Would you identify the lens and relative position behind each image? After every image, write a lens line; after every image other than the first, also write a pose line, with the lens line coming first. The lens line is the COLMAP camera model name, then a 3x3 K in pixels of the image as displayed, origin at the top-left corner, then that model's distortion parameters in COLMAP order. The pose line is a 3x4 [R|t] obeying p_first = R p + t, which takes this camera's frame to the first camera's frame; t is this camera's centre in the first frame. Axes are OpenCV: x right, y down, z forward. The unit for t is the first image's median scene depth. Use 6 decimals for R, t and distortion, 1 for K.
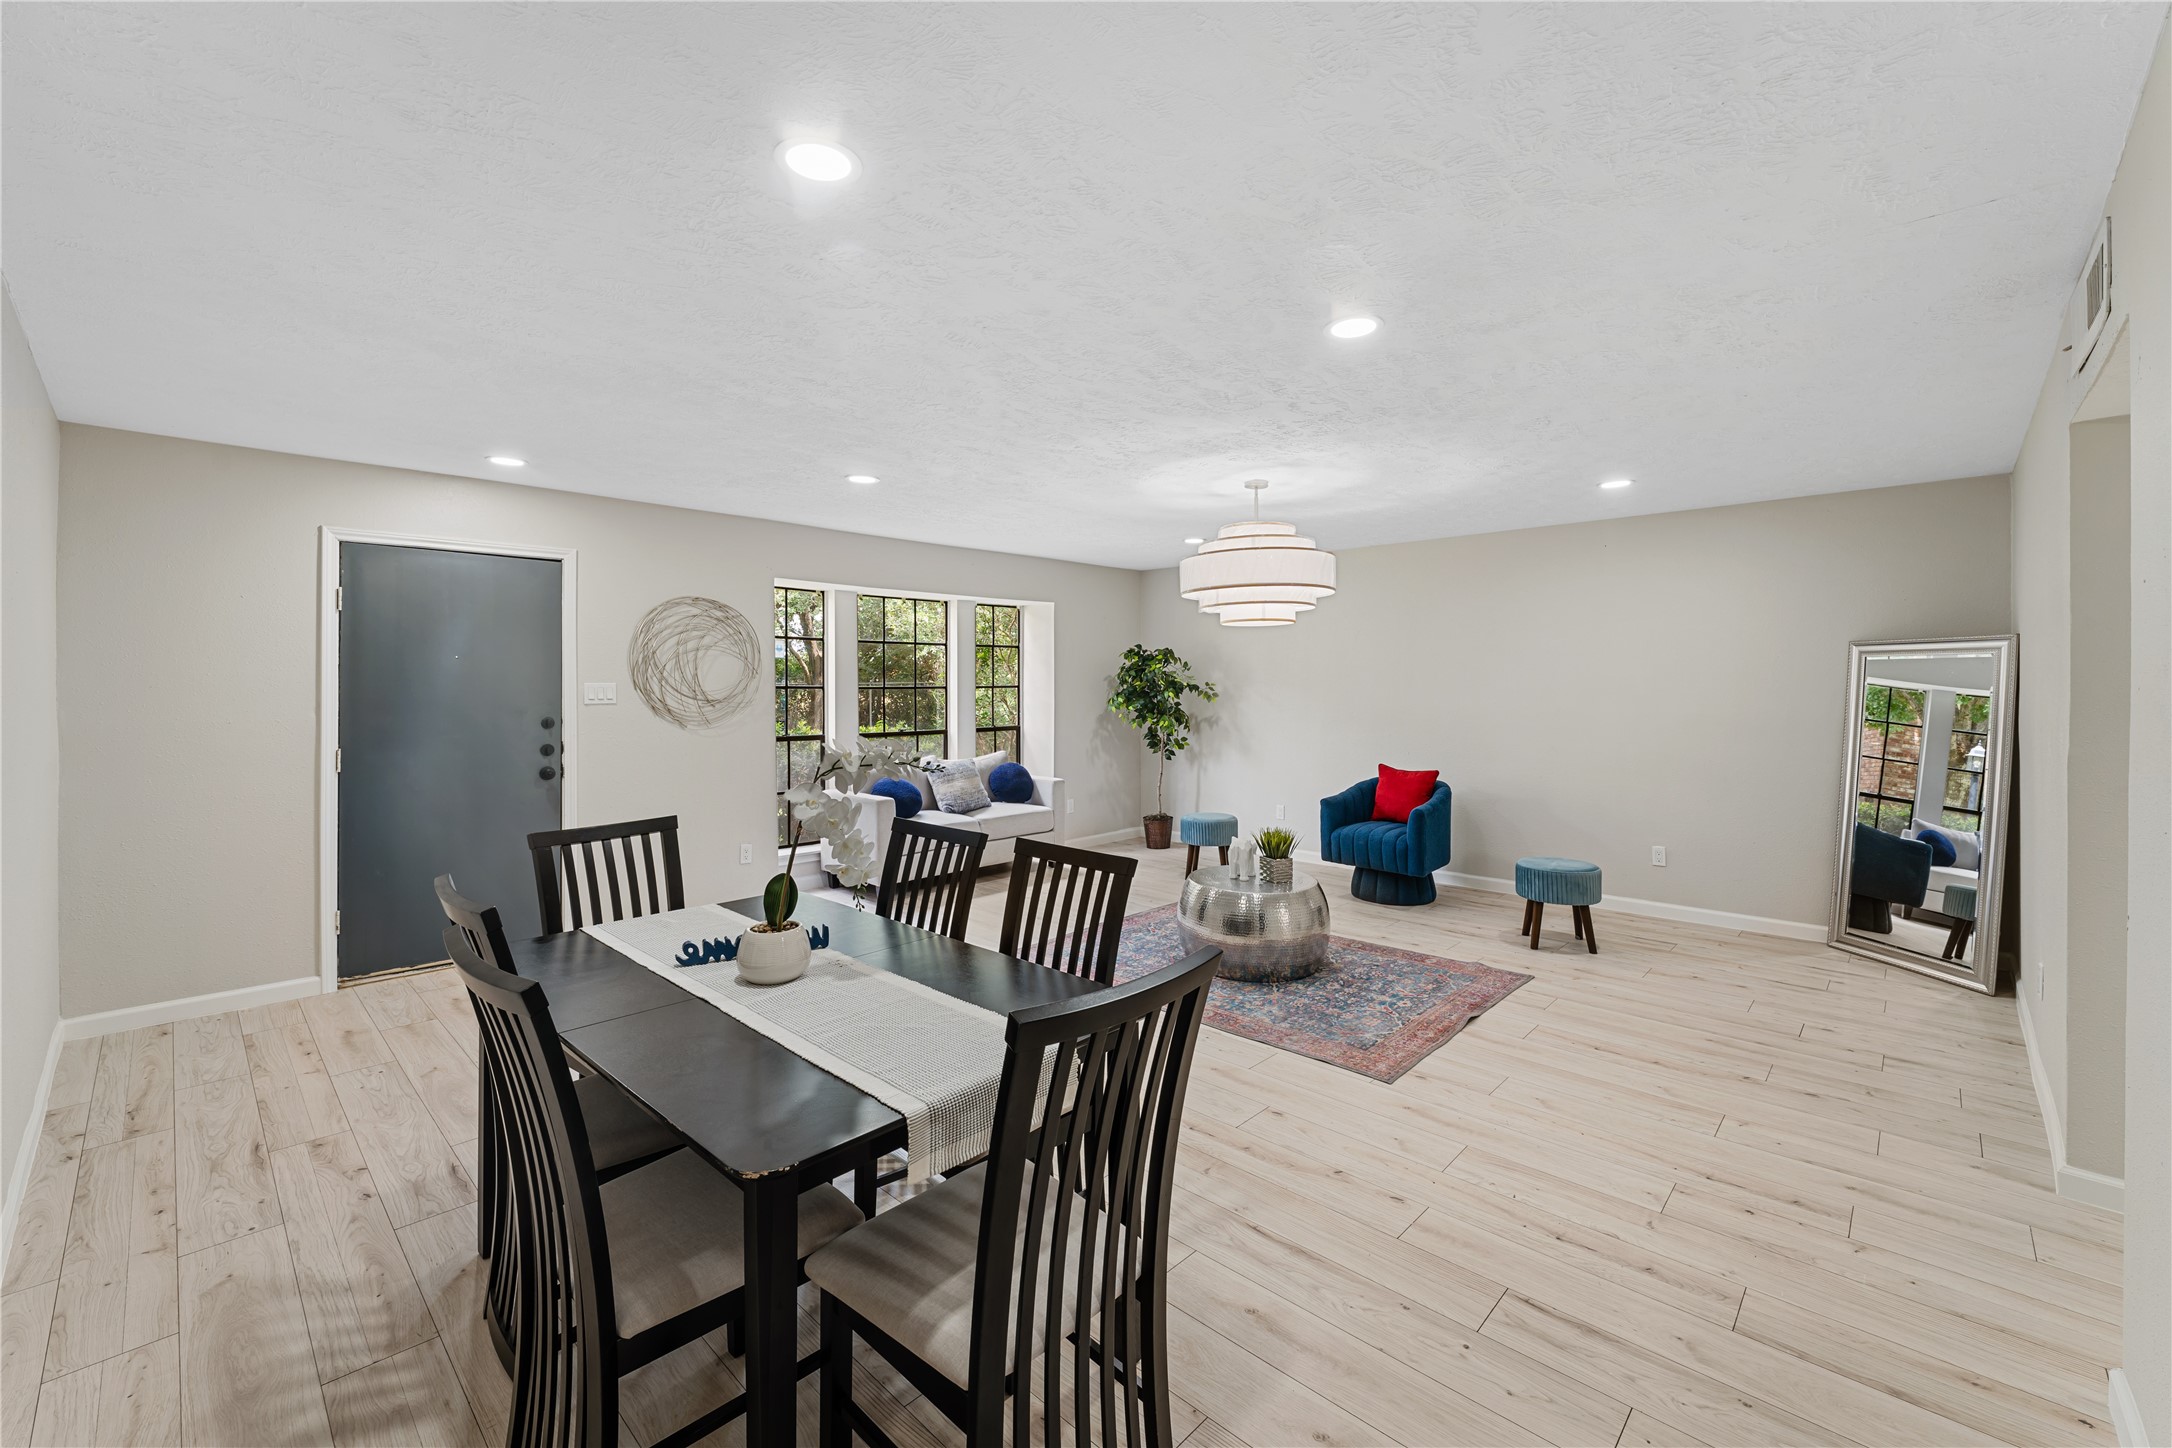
lens RADIAL K [[886.4, 0, 1088.8], [0, 886.4, 686.8], [0, 0, 1]] dist [-0.001645, -0.000136]
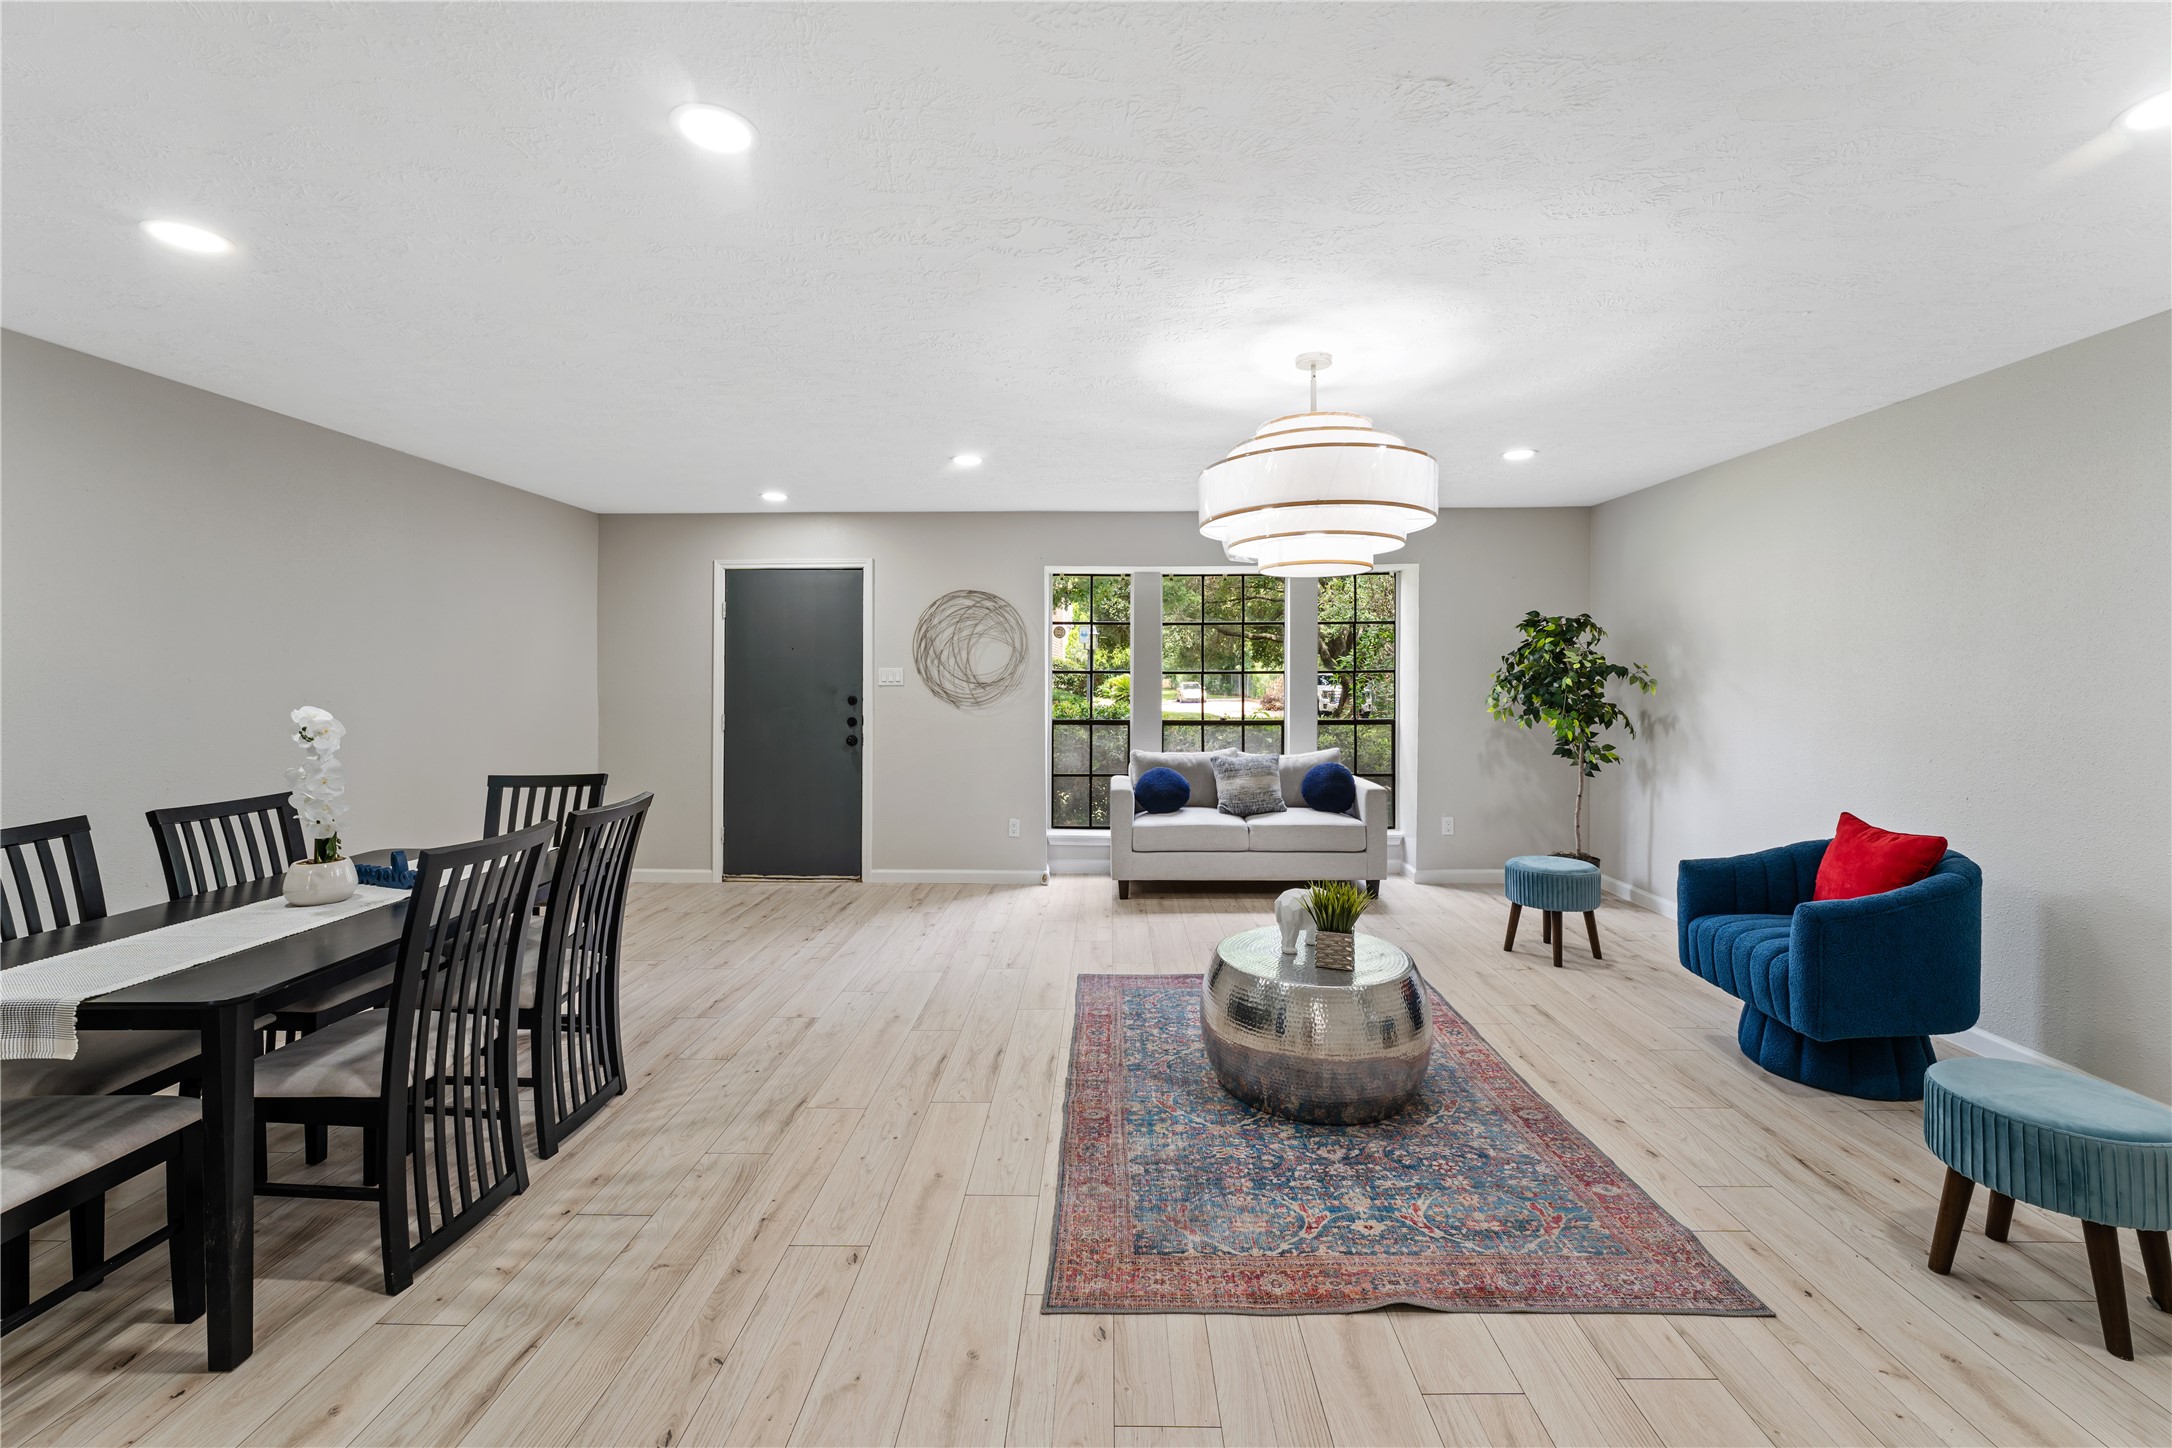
lens RADIAL K [[883.4, 0, 1094.6], [0, 883.4, 676.5], [0, 0, 1]] dist [-0.006321, -0.000233]
pose [[0.677496, 0.000226, -0.735526, 0.604316], [-0.000029, 1.000000, 0.000281, 0.008369], [0.735526, -0.000169, 0.677496, 0.461046]]
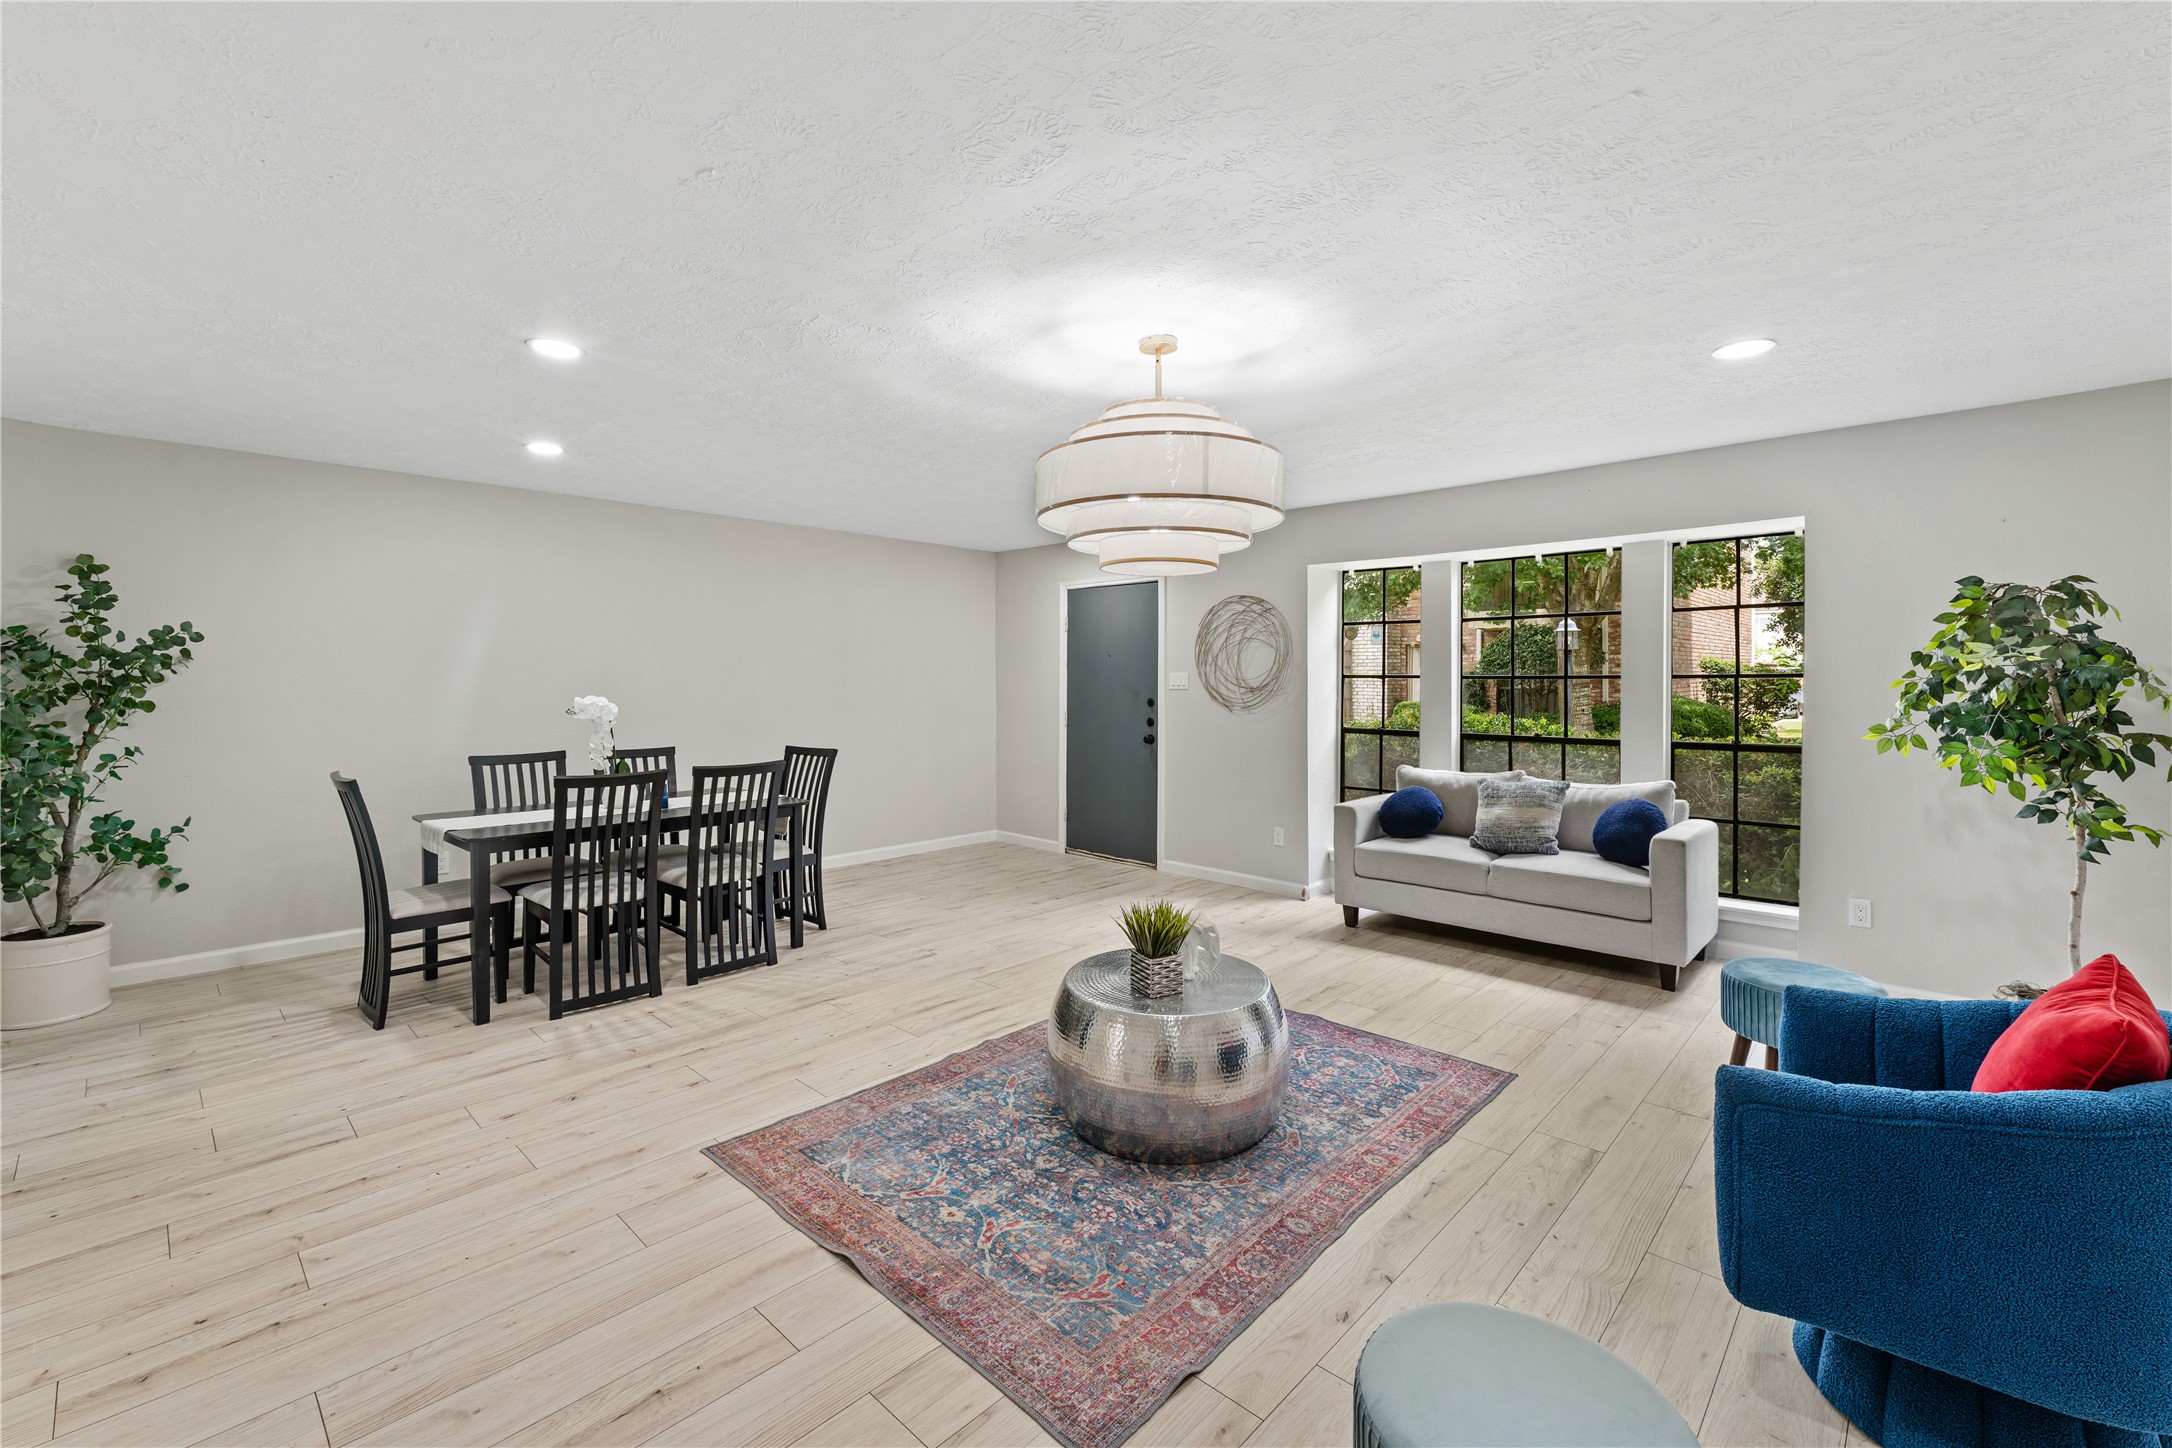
lens RADIAL K [[905.5, 0, 1088.8], [0, 905.5, 683.3], [0, 0, 1]] dist [-0.000558, -0.000191]
pose [[0.007825, 0.004007, -0.999961, 0.881839], [-0.004122, 0.999984, 0.003975, 0.007647], [0.999961, 0.004091, 0.007842, 1.009440]]
